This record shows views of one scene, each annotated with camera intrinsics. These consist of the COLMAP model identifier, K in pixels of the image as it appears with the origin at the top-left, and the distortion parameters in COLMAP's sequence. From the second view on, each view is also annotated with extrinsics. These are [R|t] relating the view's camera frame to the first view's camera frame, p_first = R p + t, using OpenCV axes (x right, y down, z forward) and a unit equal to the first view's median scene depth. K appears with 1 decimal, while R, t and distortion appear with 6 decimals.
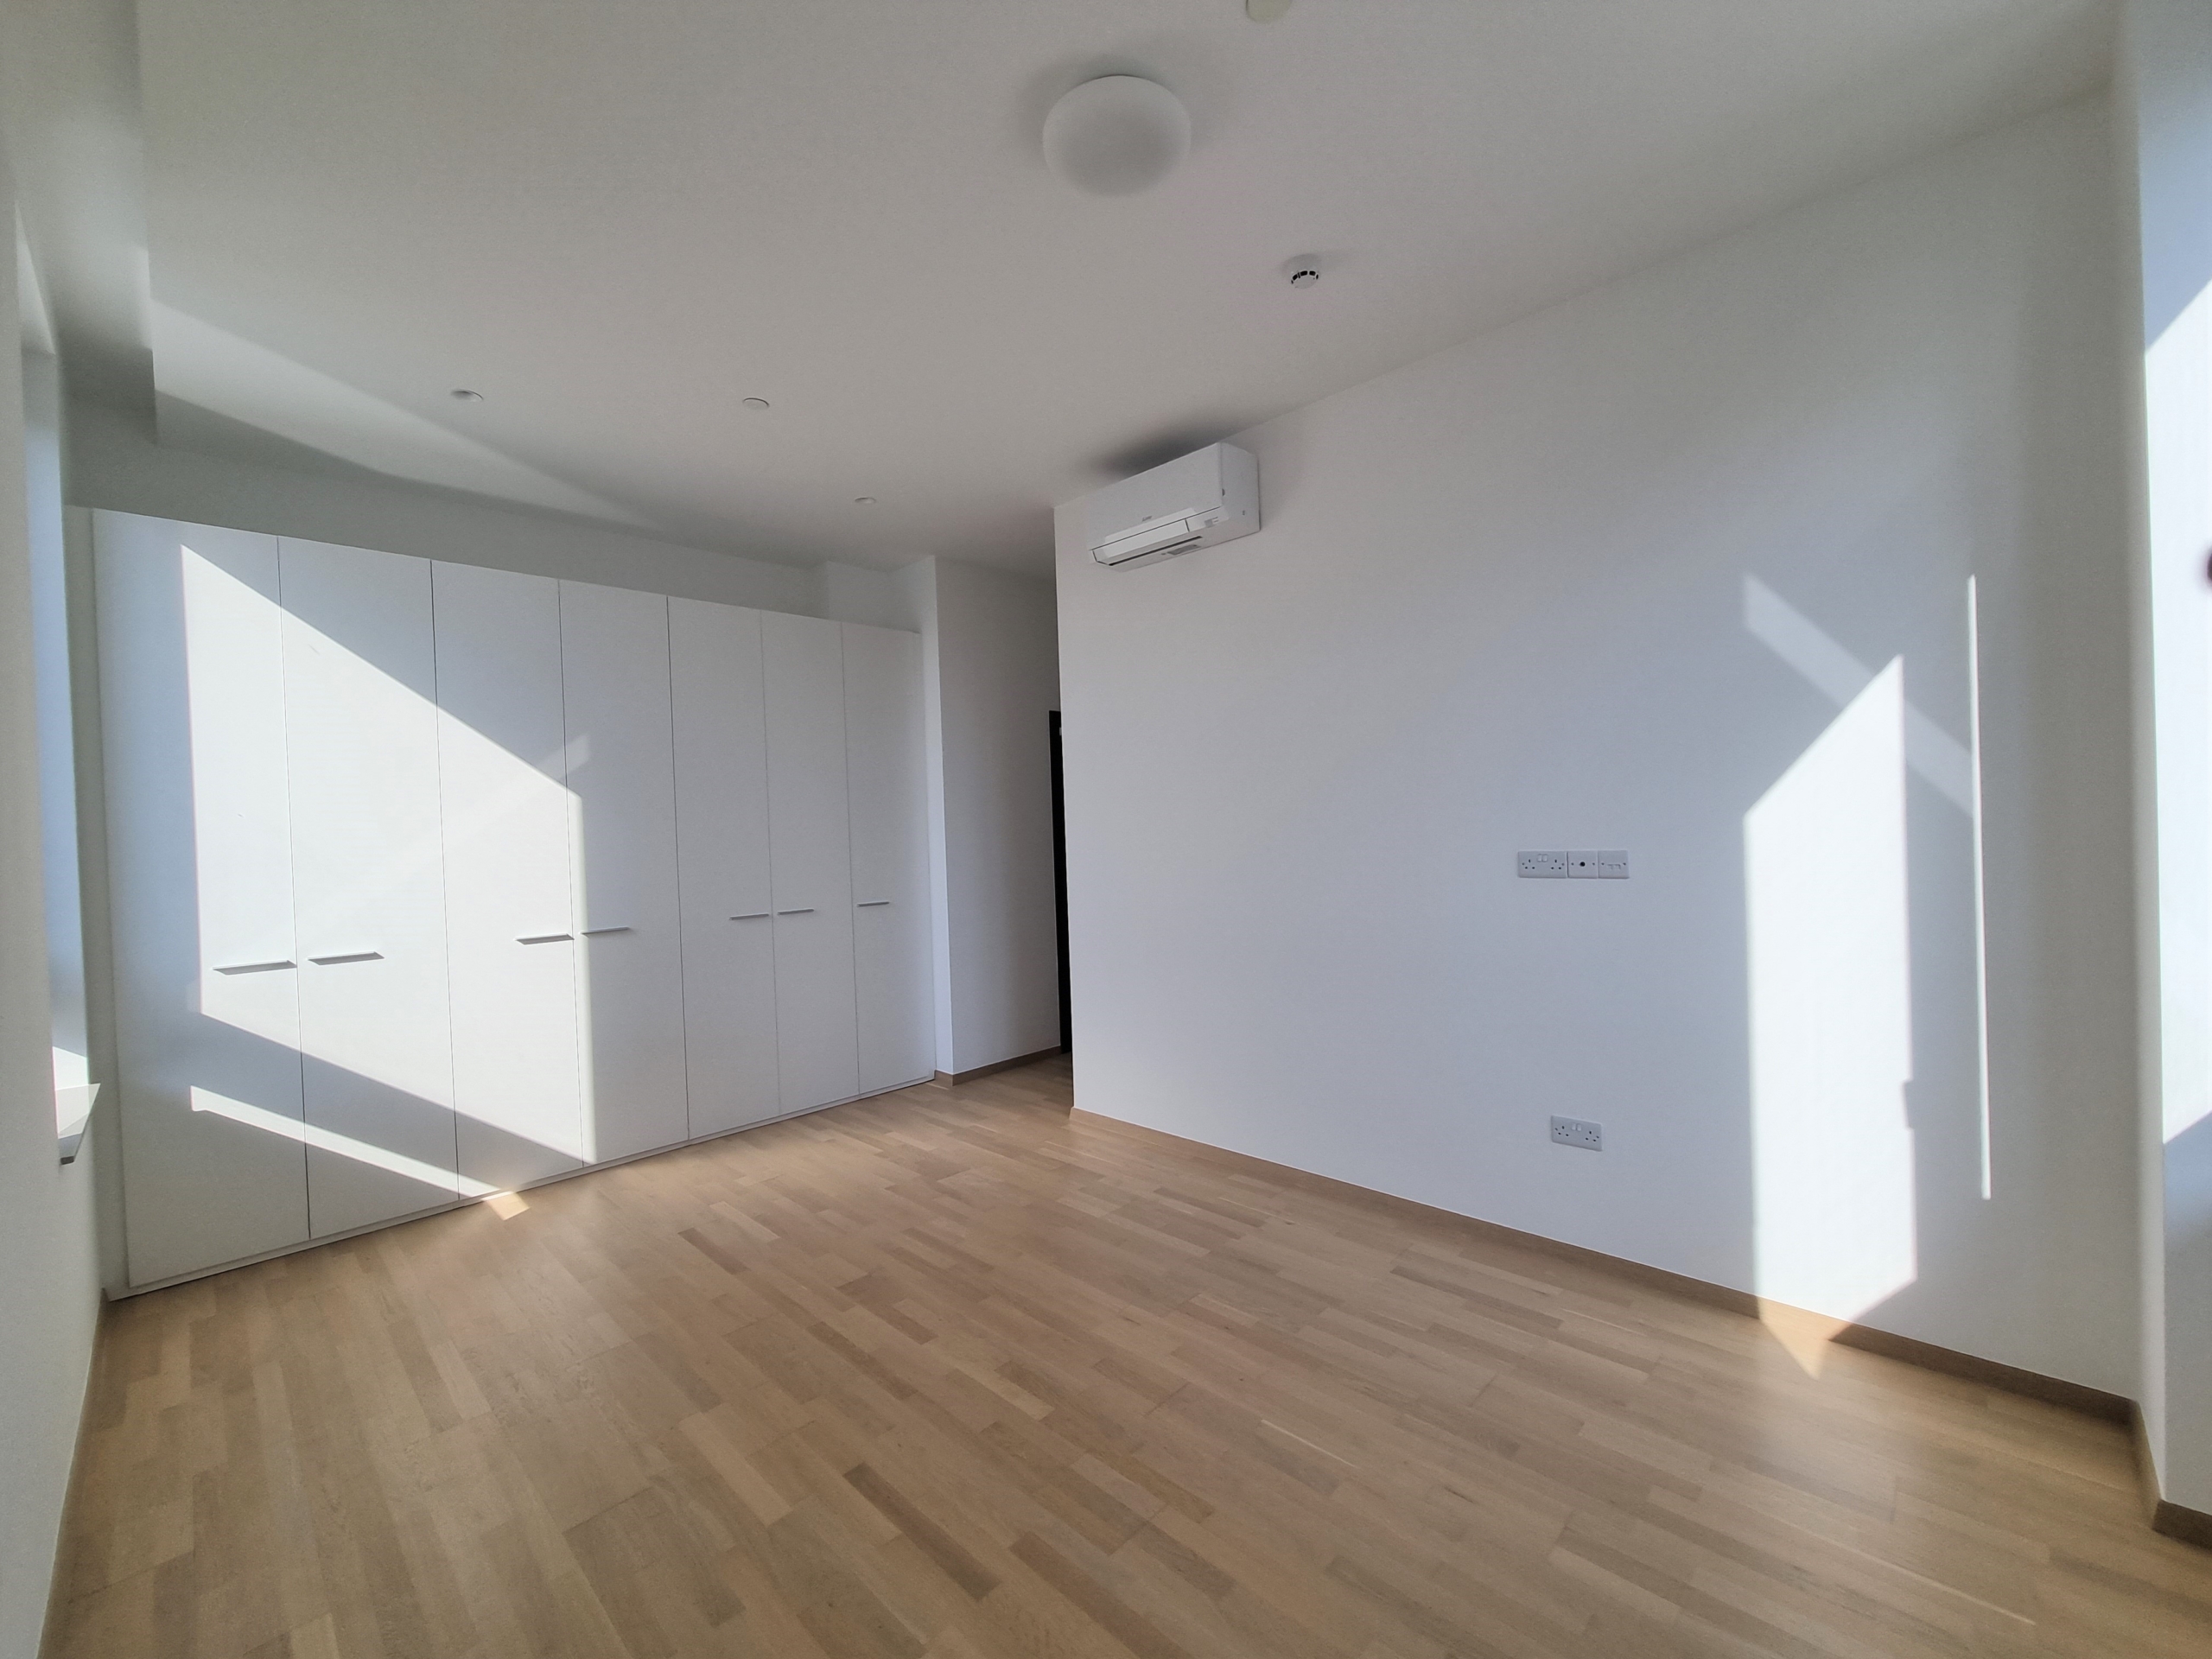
lens RADIAL K [[900.8, 0, 1106.8], [0, 900.8, 833.6], [0, 0, 1]] dist [-0.004034, -0.000316]
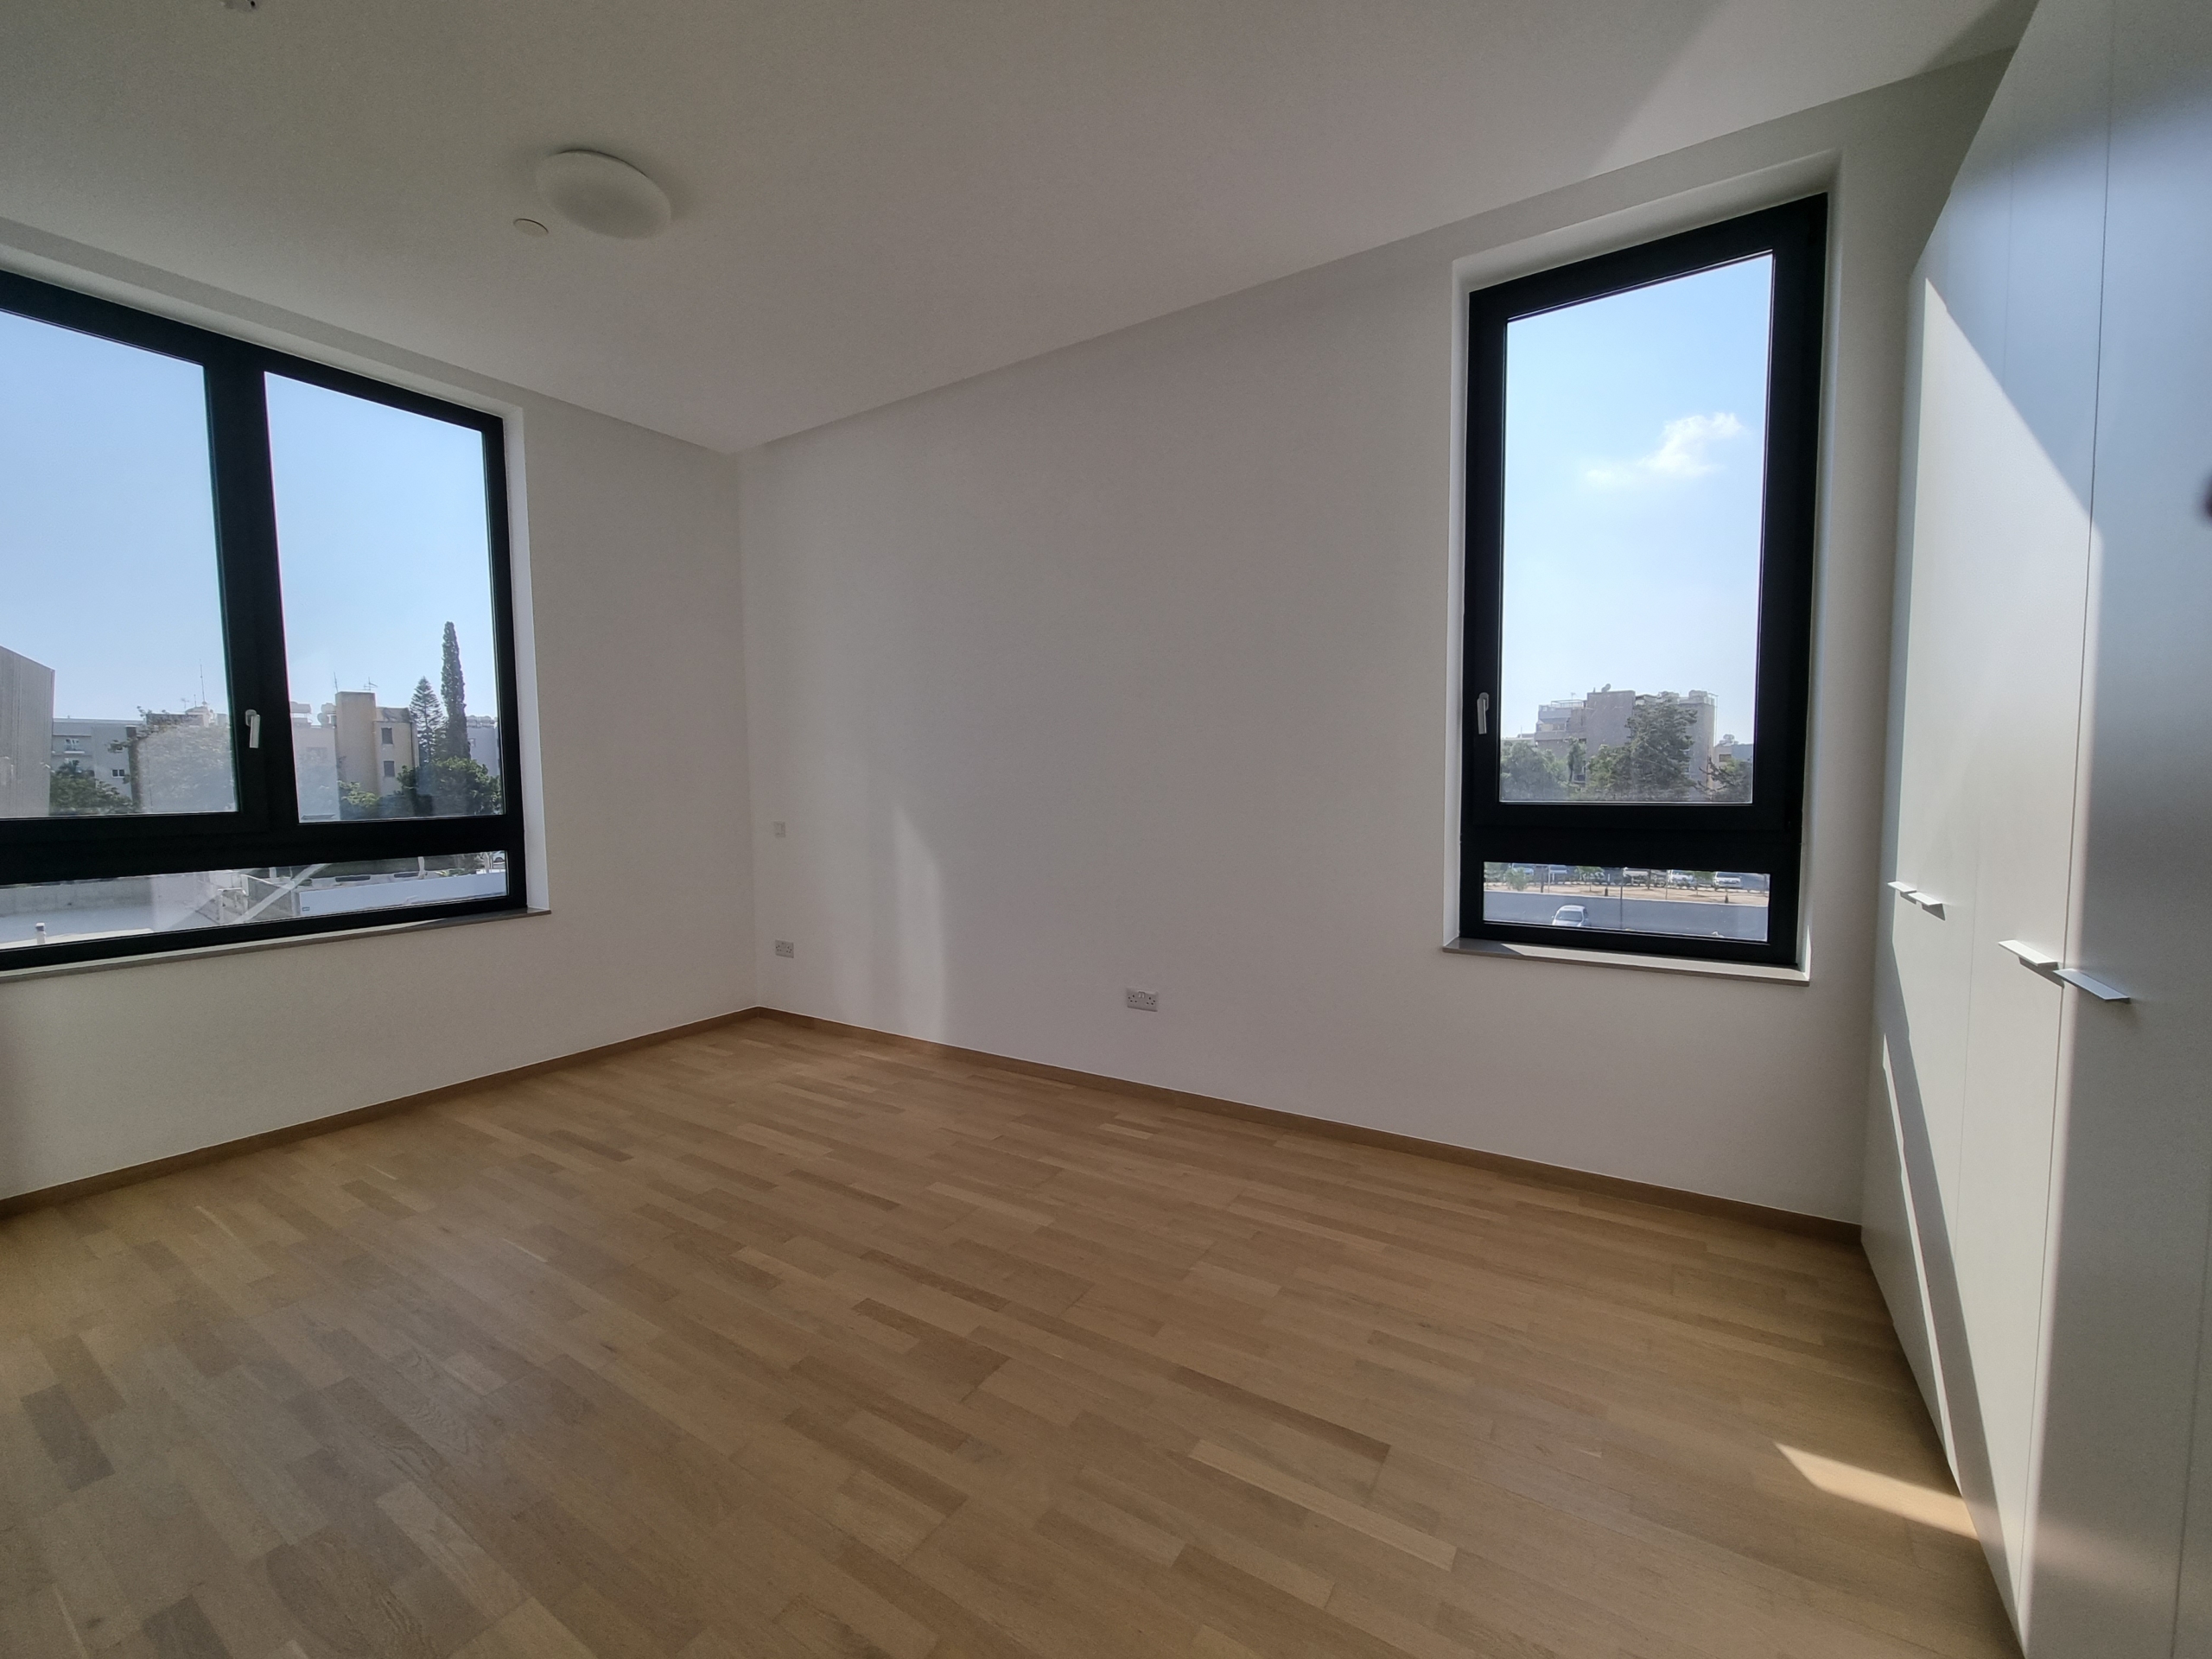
lens RADIAL K [[900.8, 0, 1106.0], [0, 900.8, 834.6], [0, 0, 1]] dist [-0.004034, -0.000316]
pose [[-0.978051, 0.059299, -0.199752, -0.295084], [0.043251, 0.995546, 0.083771, 0.030334], [0.203829, 0.073293, -0.976259, 1.955209]]
